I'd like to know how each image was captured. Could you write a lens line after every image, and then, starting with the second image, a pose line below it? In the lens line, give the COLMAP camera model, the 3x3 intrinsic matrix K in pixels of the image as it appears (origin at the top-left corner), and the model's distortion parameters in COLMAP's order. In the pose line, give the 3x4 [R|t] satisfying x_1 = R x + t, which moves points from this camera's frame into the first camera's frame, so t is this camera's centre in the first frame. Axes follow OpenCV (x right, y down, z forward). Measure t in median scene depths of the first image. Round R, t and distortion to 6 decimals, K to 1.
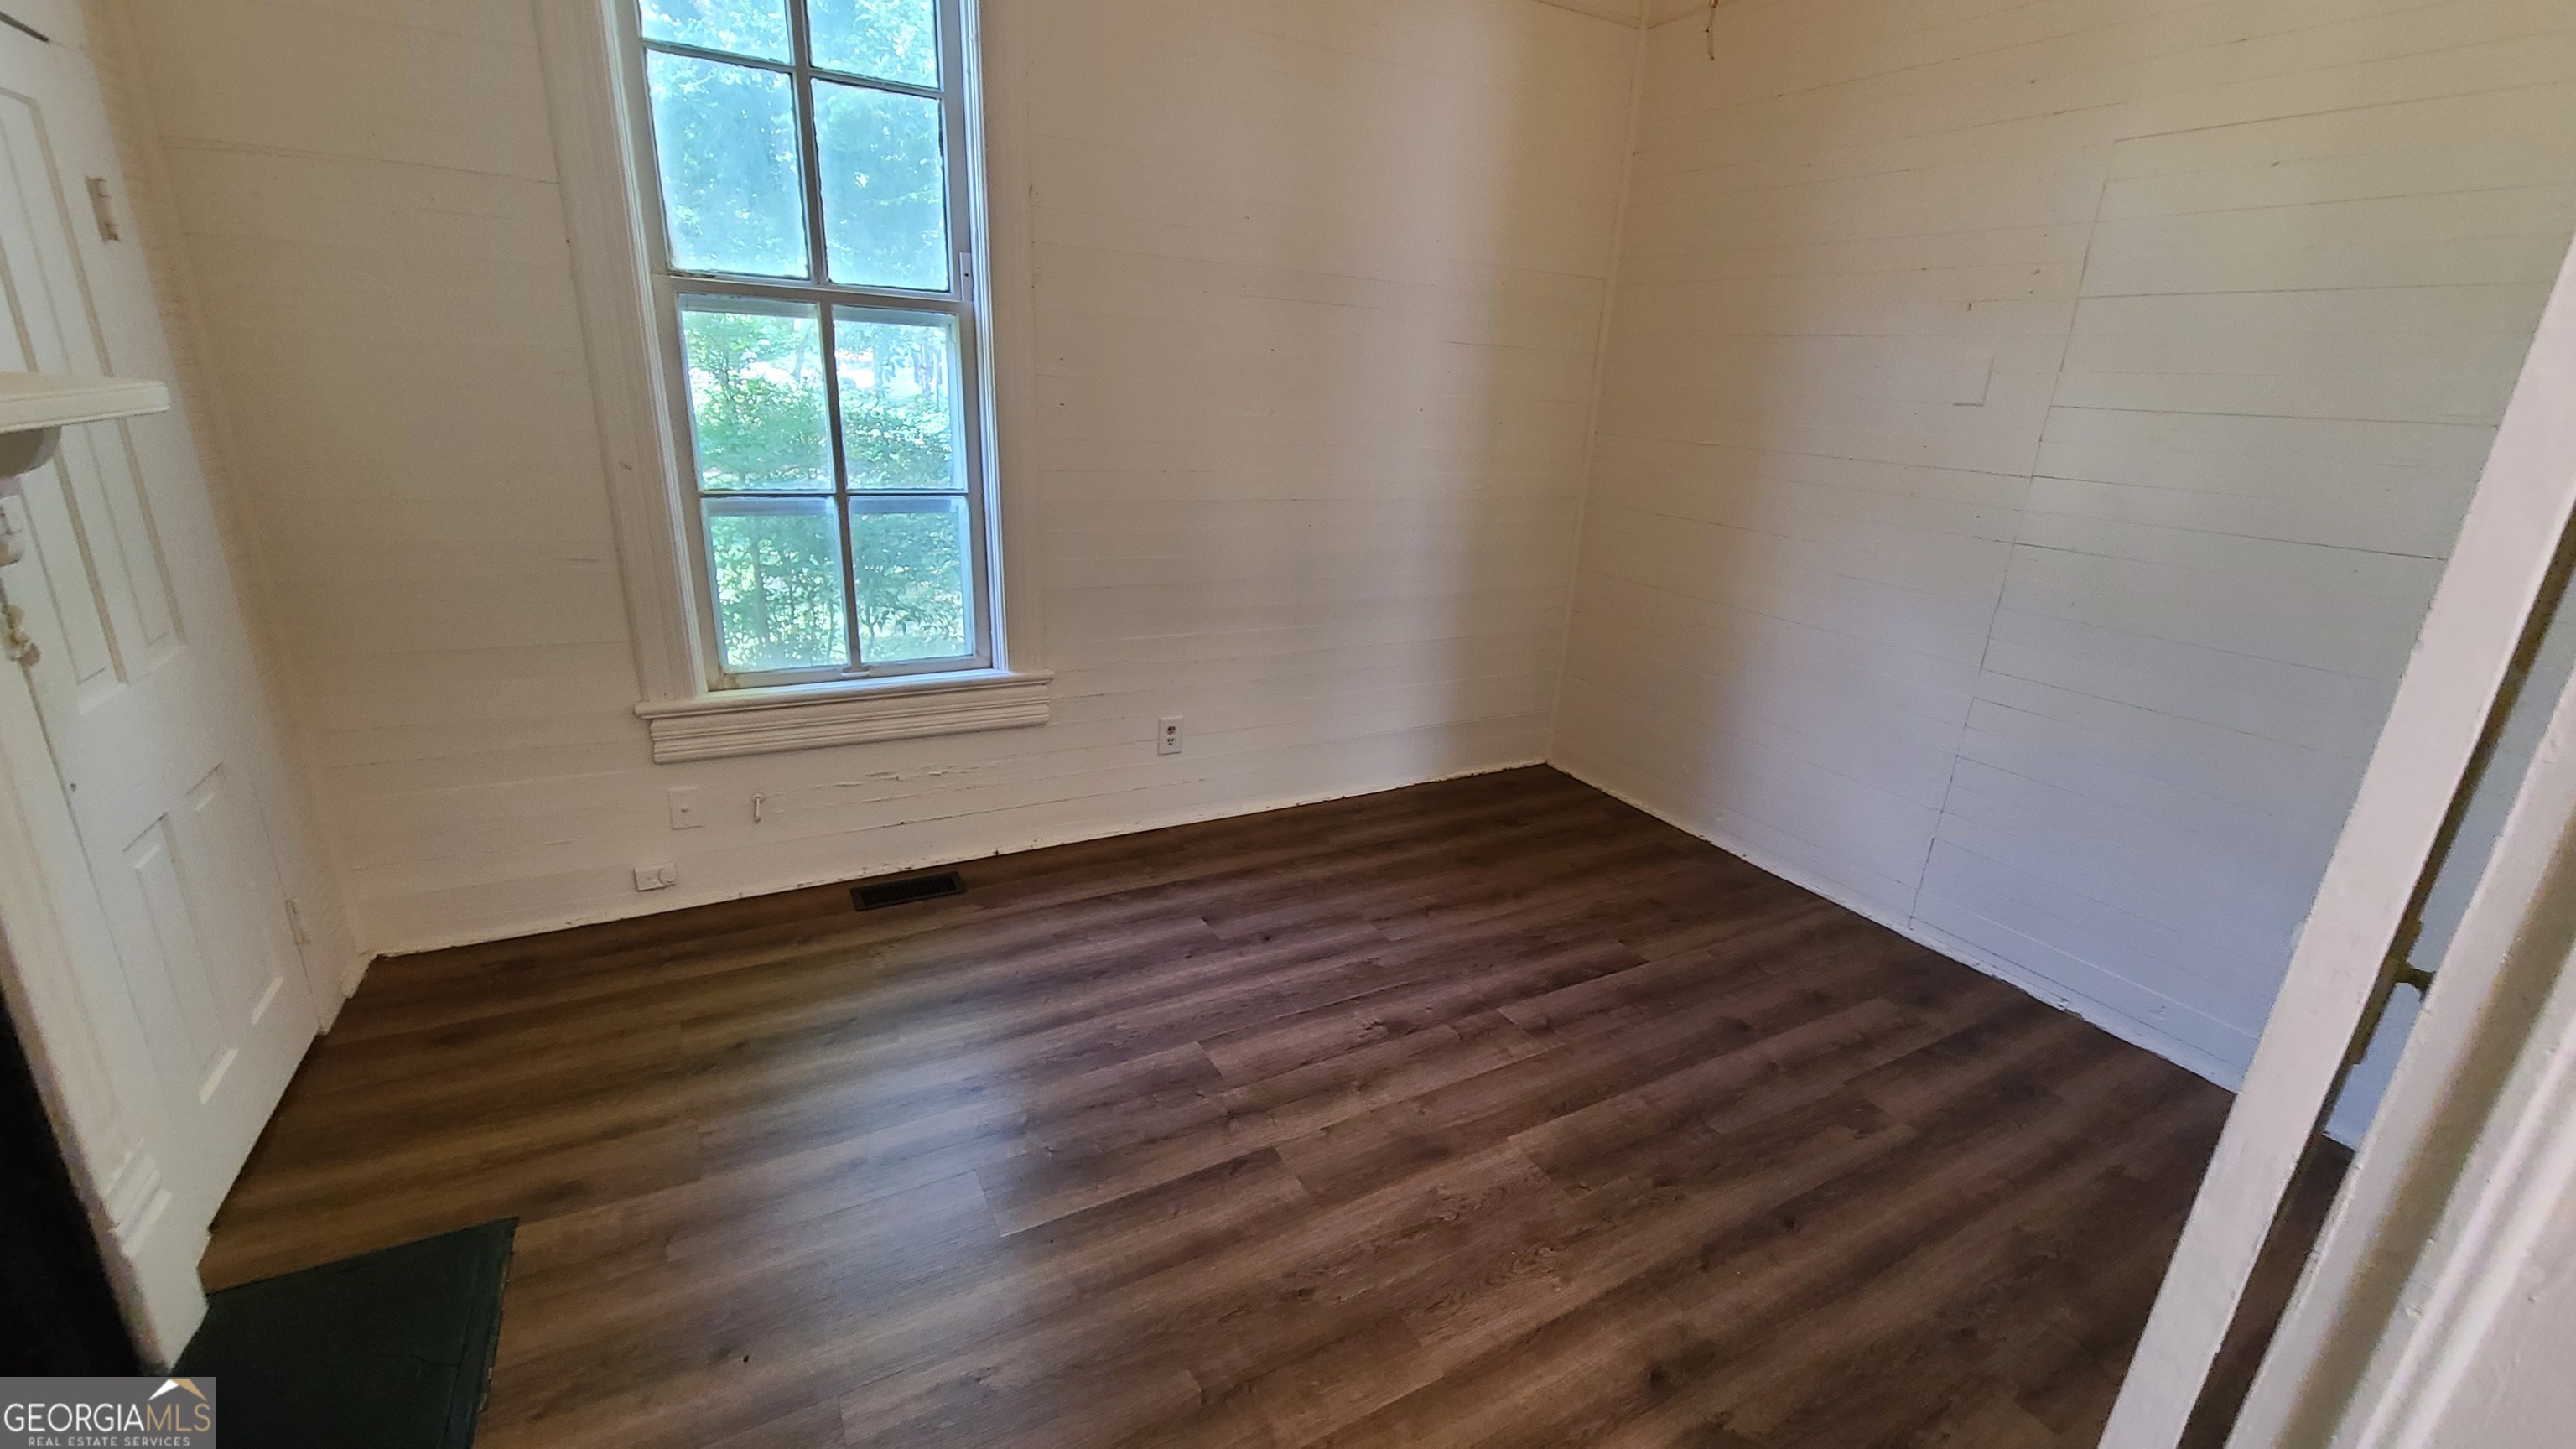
lens RADIAL K [[1052.2, 0, 1302.9], [0, 1052.2, 718.3], [0, 0, 1]] dist [-0.001987, -0.000153]
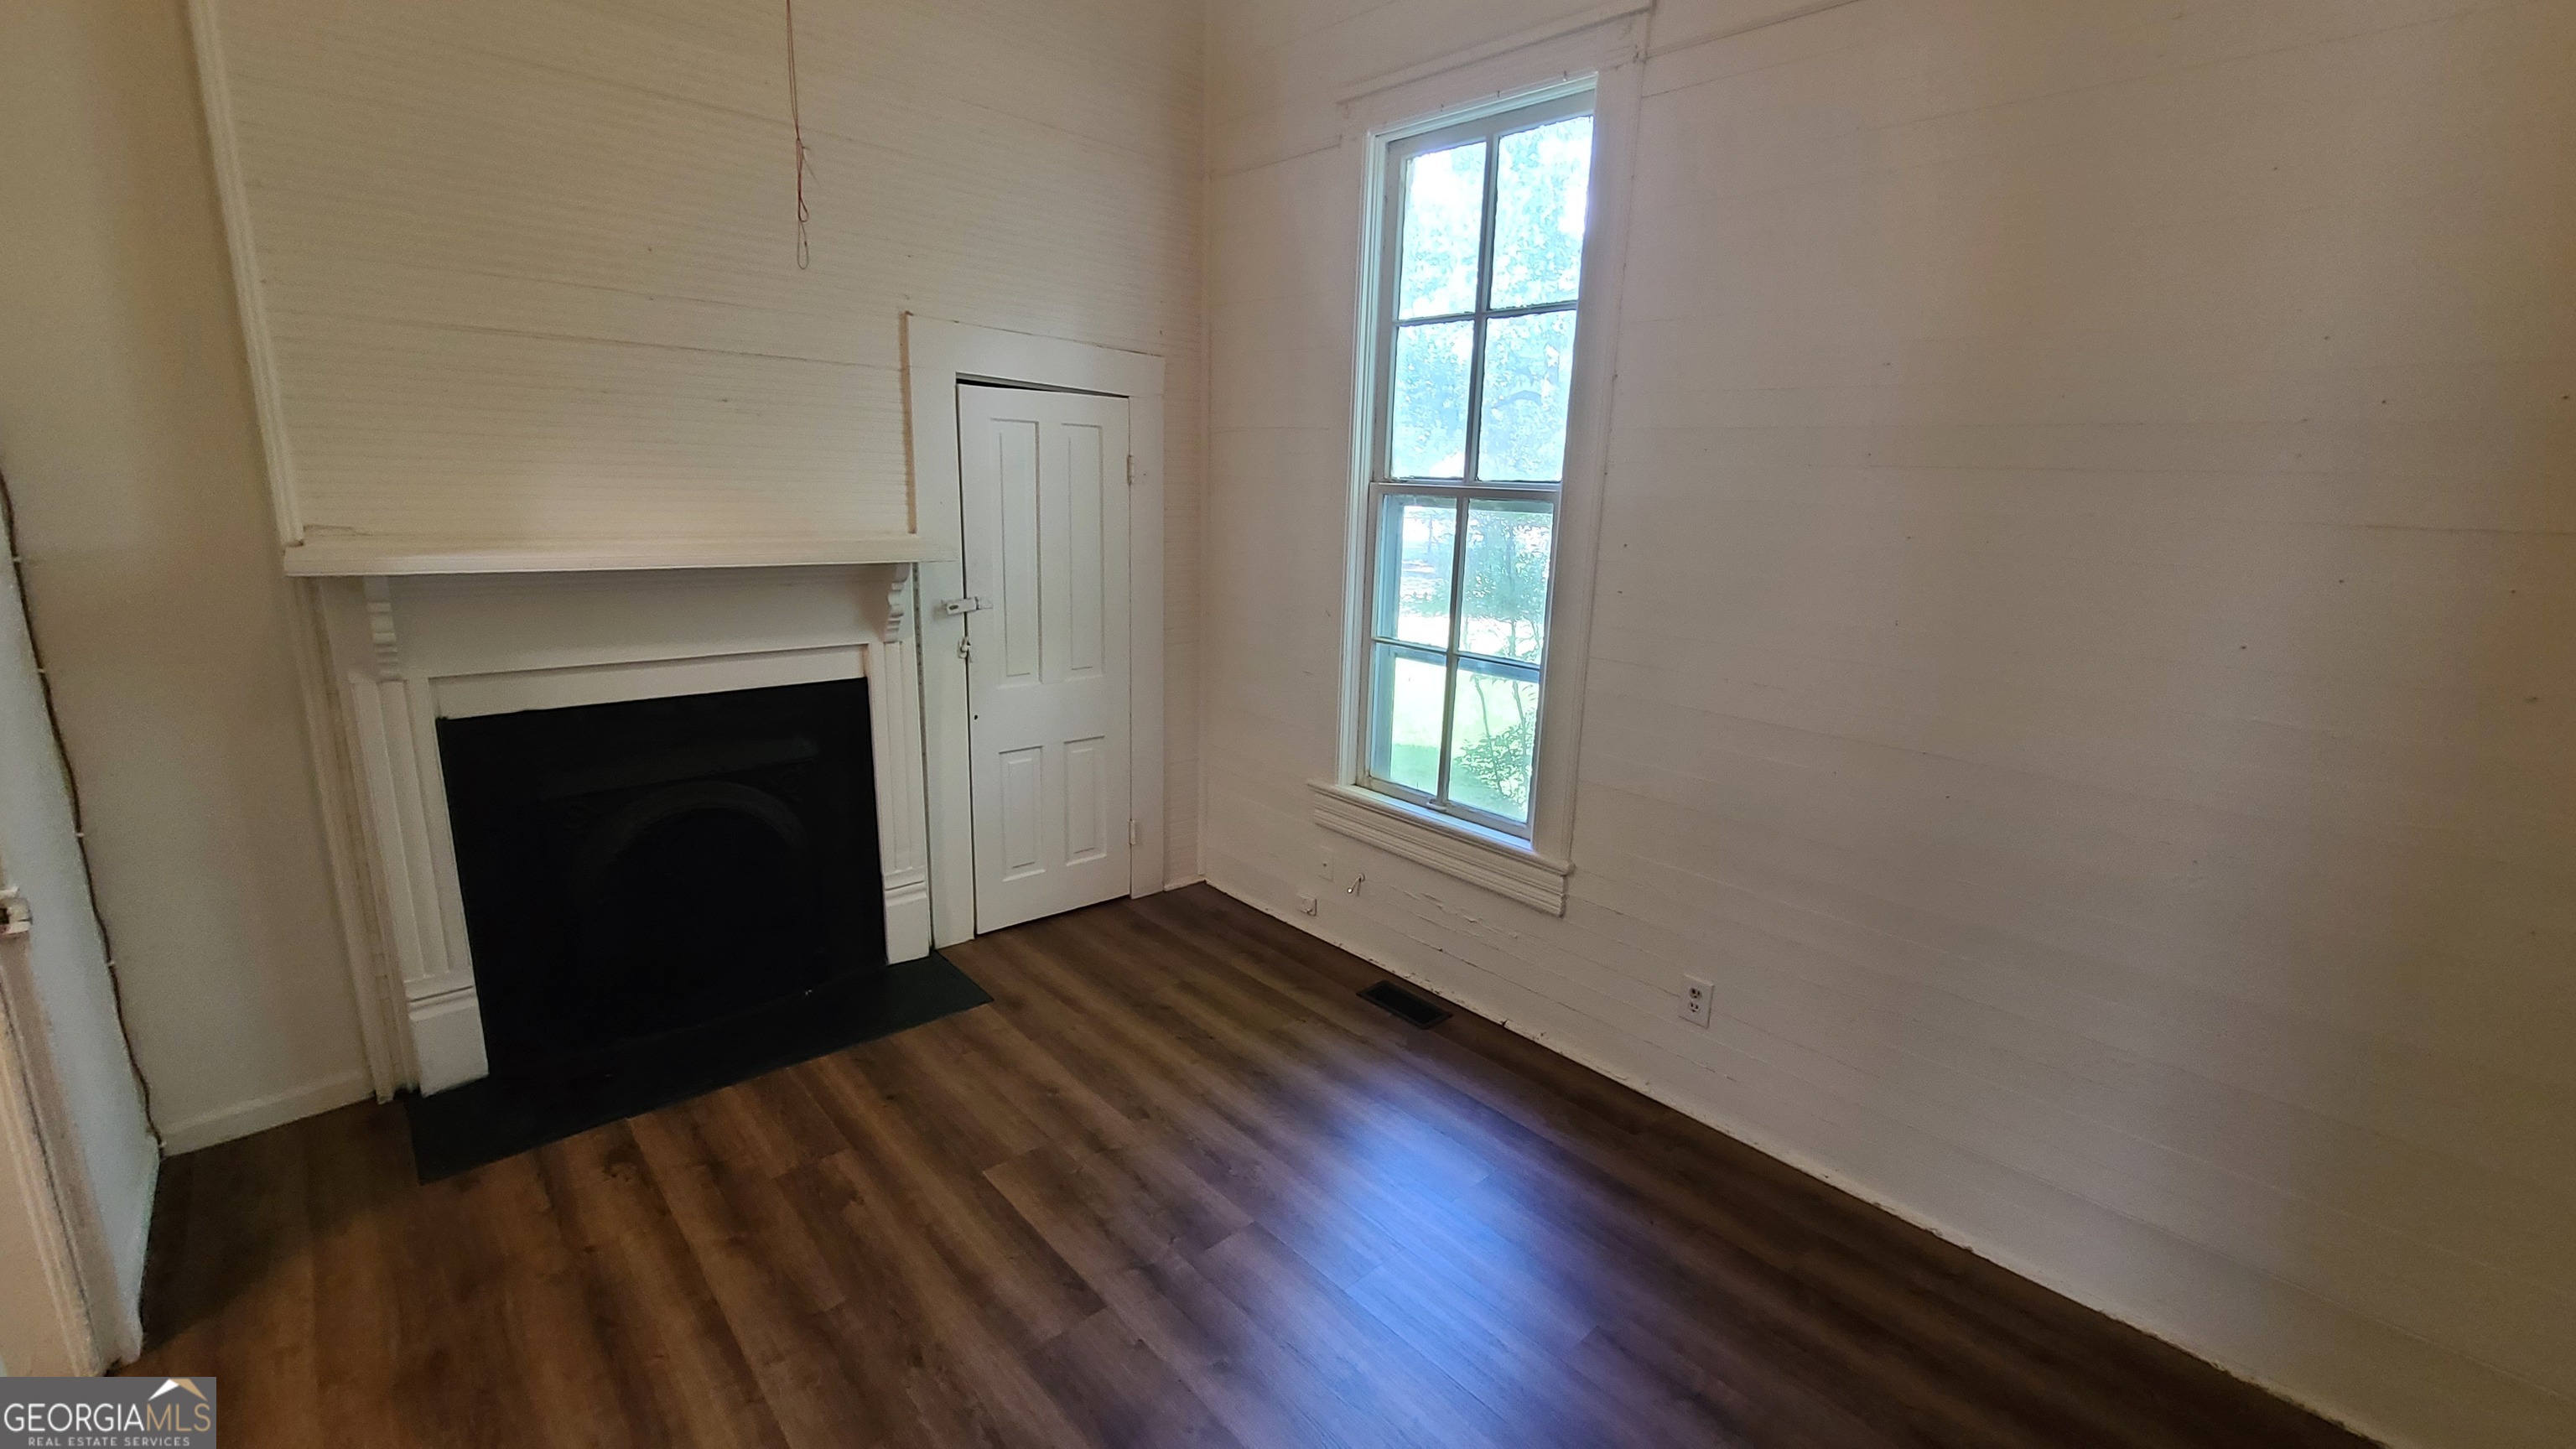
lens RADIAL K [[1052.2, 0, 1302.9], [0, 1052.2, 718.3], [0, 0, 1]] dist [-0.001987, -0.000153]
pose [[0.240284, 0.173122, -0.955140, 0.718027], [-0.322073, 0.942447, 0.089797, -0.219271], [0.915714, 0.286048, 0.282212, 0.603114]]
